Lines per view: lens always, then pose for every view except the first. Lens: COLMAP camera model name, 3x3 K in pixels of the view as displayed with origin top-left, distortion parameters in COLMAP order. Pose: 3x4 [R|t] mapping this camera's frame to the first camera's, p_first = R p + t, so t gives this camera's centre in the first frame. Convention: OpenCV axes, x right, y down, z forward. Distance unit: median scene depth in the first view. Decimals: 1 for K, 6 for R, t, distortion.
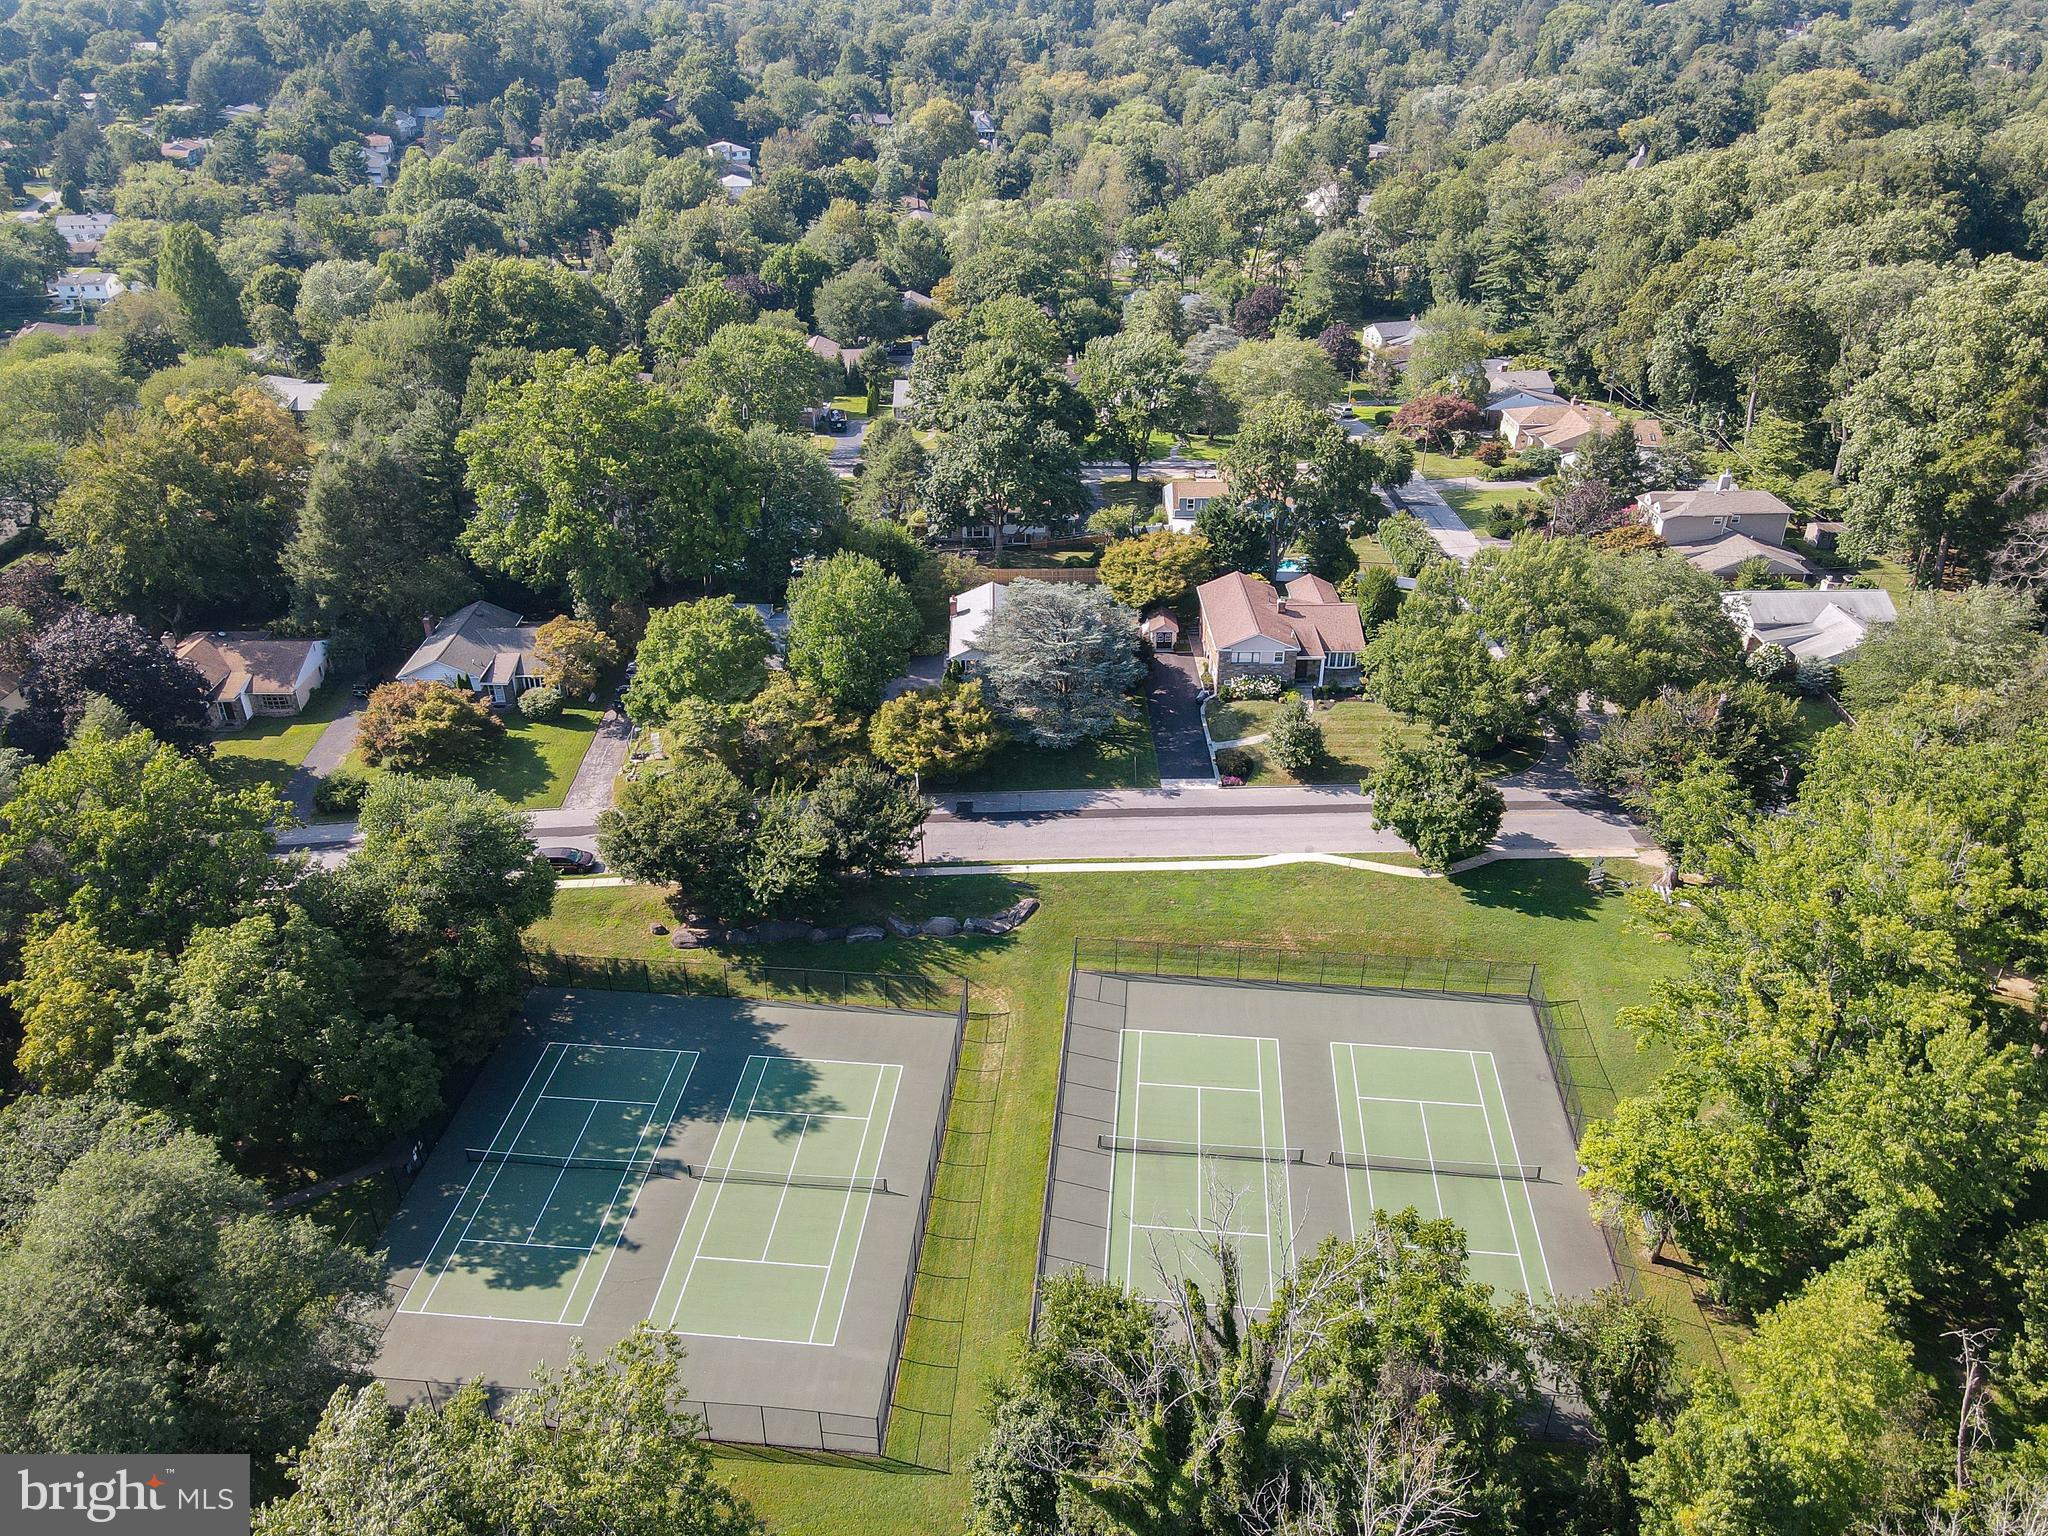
lens RADIAL K [[1505.7, 0, 1024.0], [0, 1505.7, 768.0], [0, 0, 1]] dist [-0.002517, 0.032361]
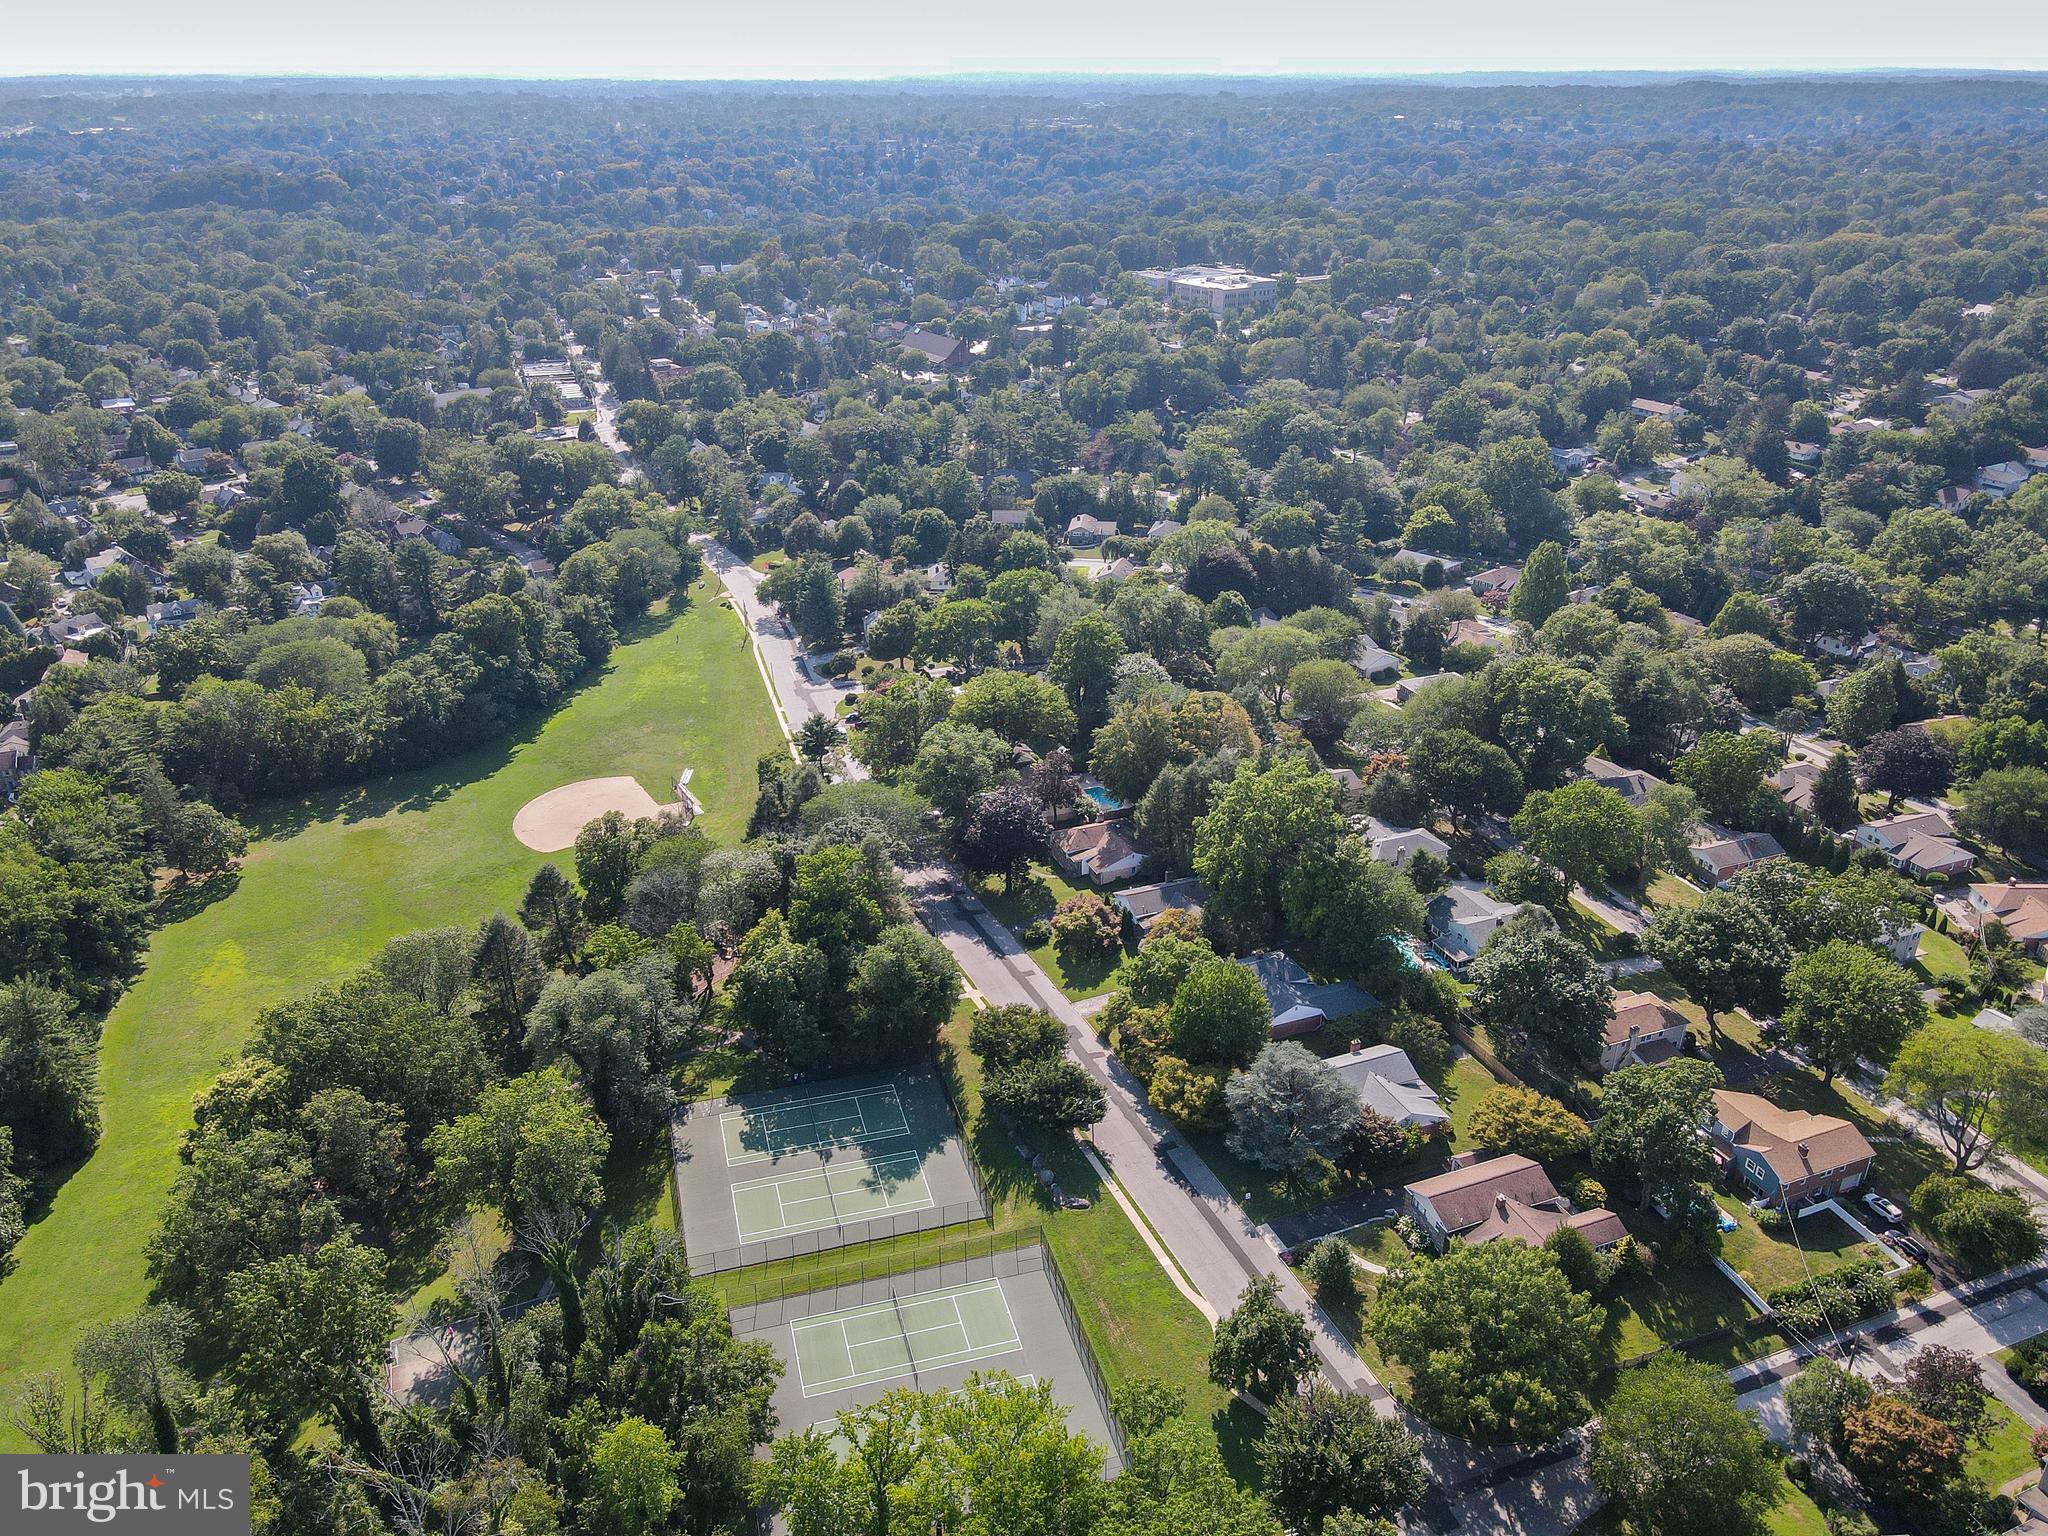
lens RADIAL K [[1505.7, 0, 1024.0], [0, 1505.7, 768.0], [0, 0, 1]] dist [-0.002517, 0.032361]
pose [[0.372066, 0.394789, -0.840065, 1.096679], [-0.464454, 0.862775, 0.199754, -0.571741], [0.803647, 0.315850, 0.504371, 0.036843]]
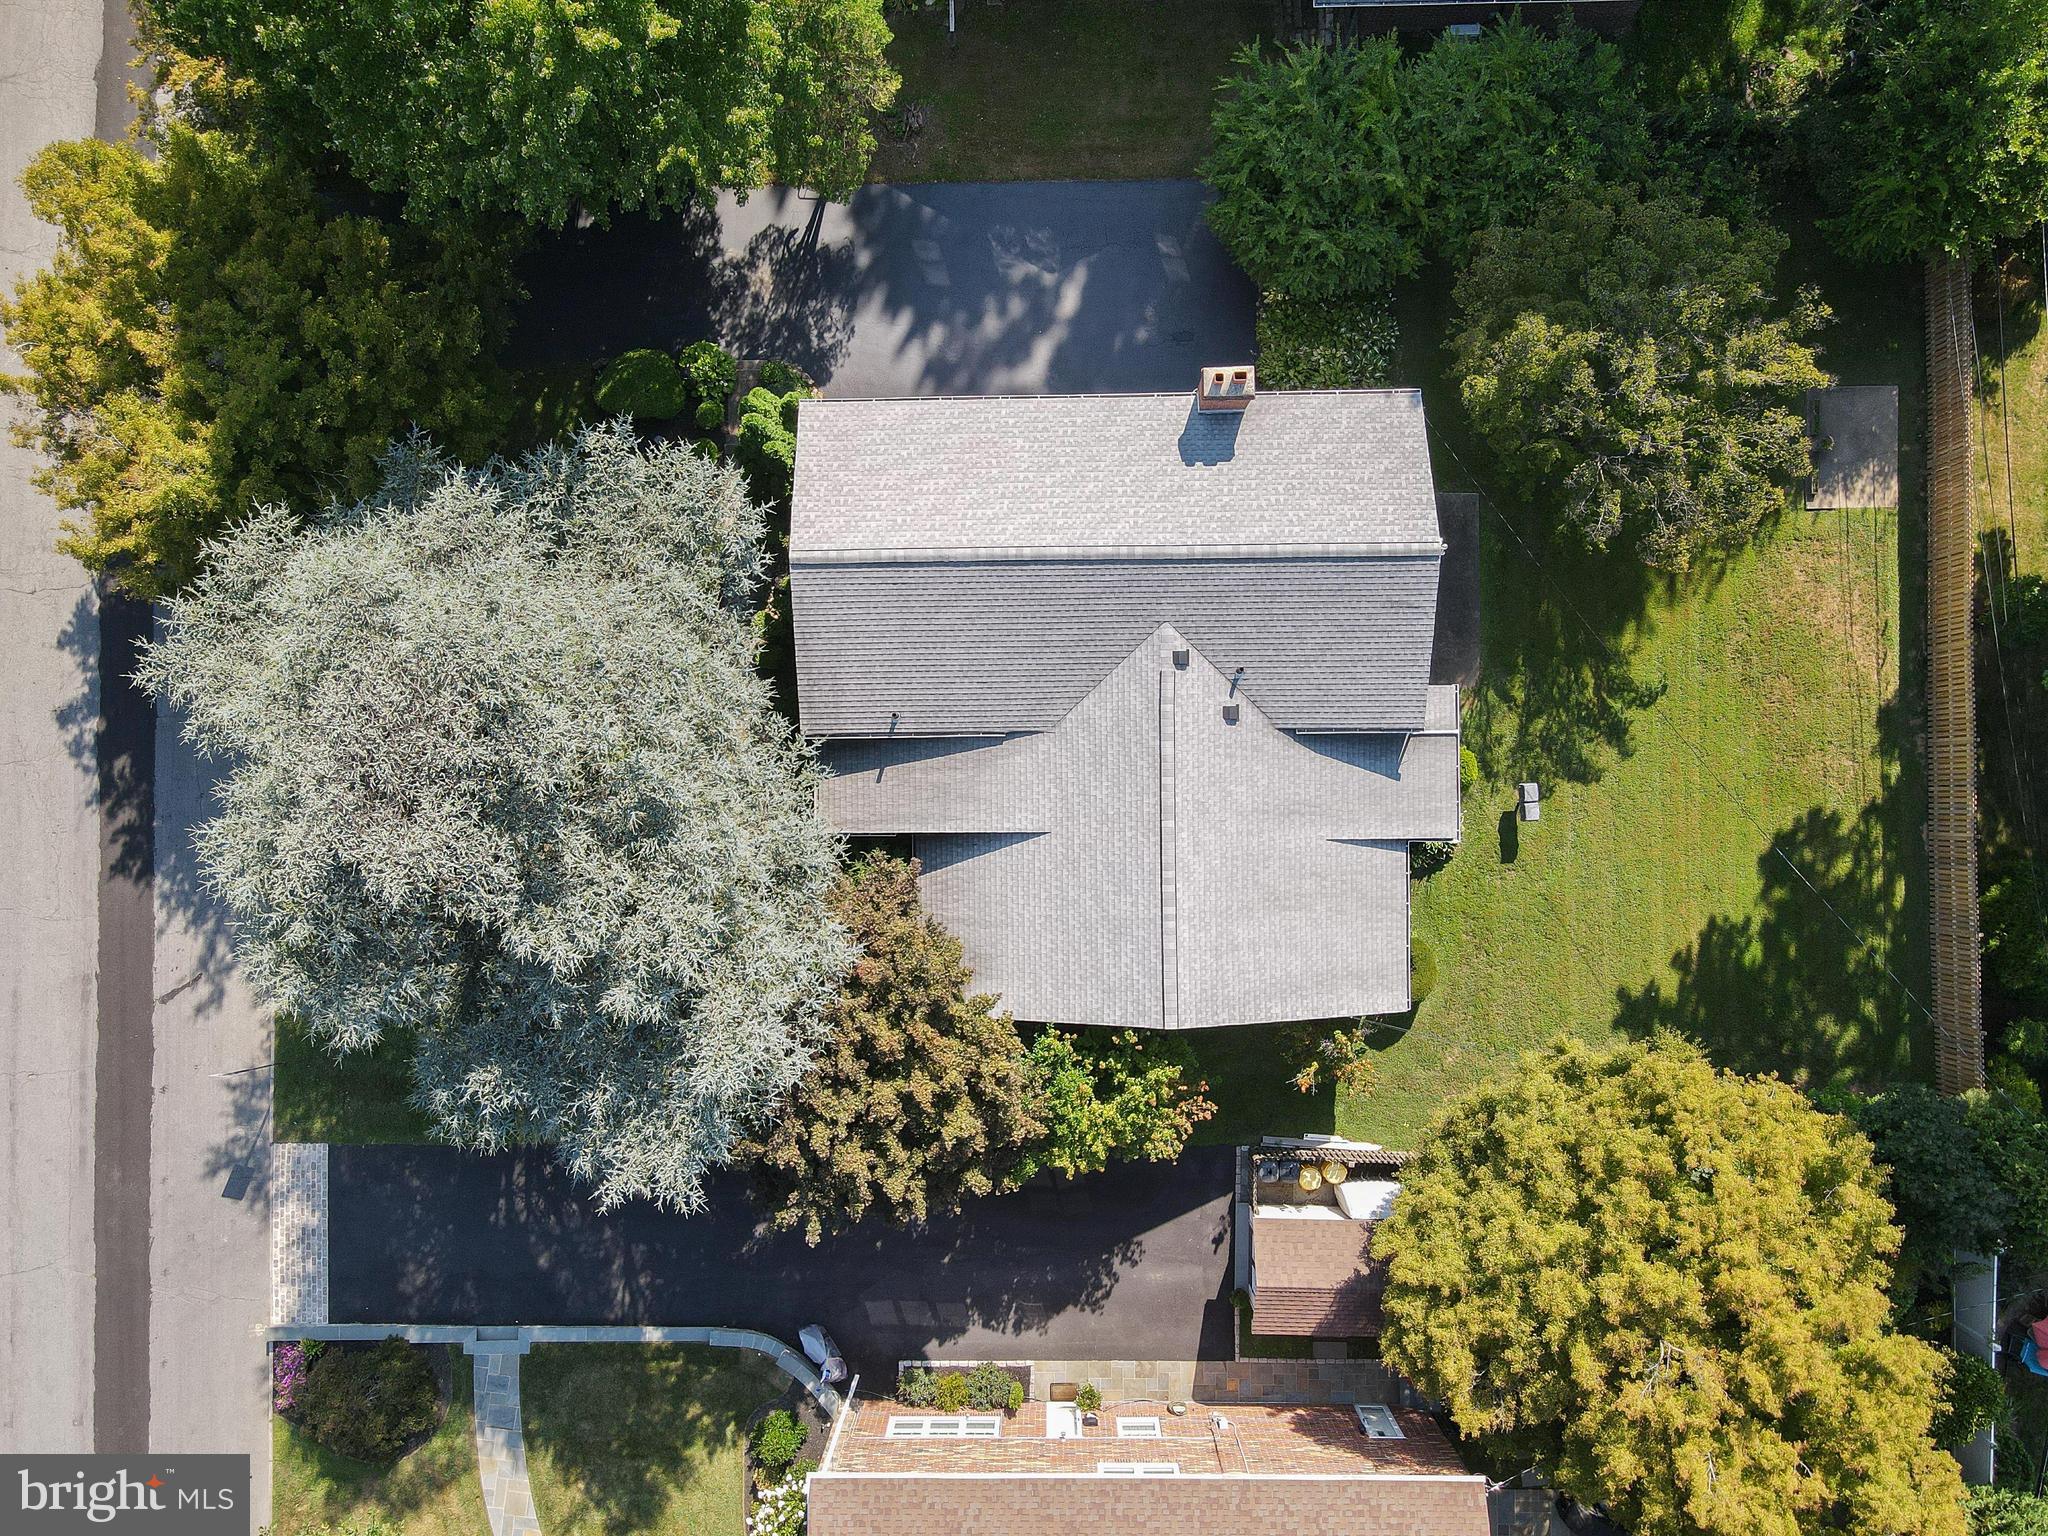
lens RADIAL K [[1505.7, 0, 1024.0], [0, 1505.7, 768.0], [0, 0, 1]] dist [-0.002517, 0.032361]
pose [[0.002292, 0.999989, -0.004160, 0.016108], [-0.474252, 0.004749, 0.880376, -0.381048], [0.880386, -0.000045, 0.474258, 1.111783]]
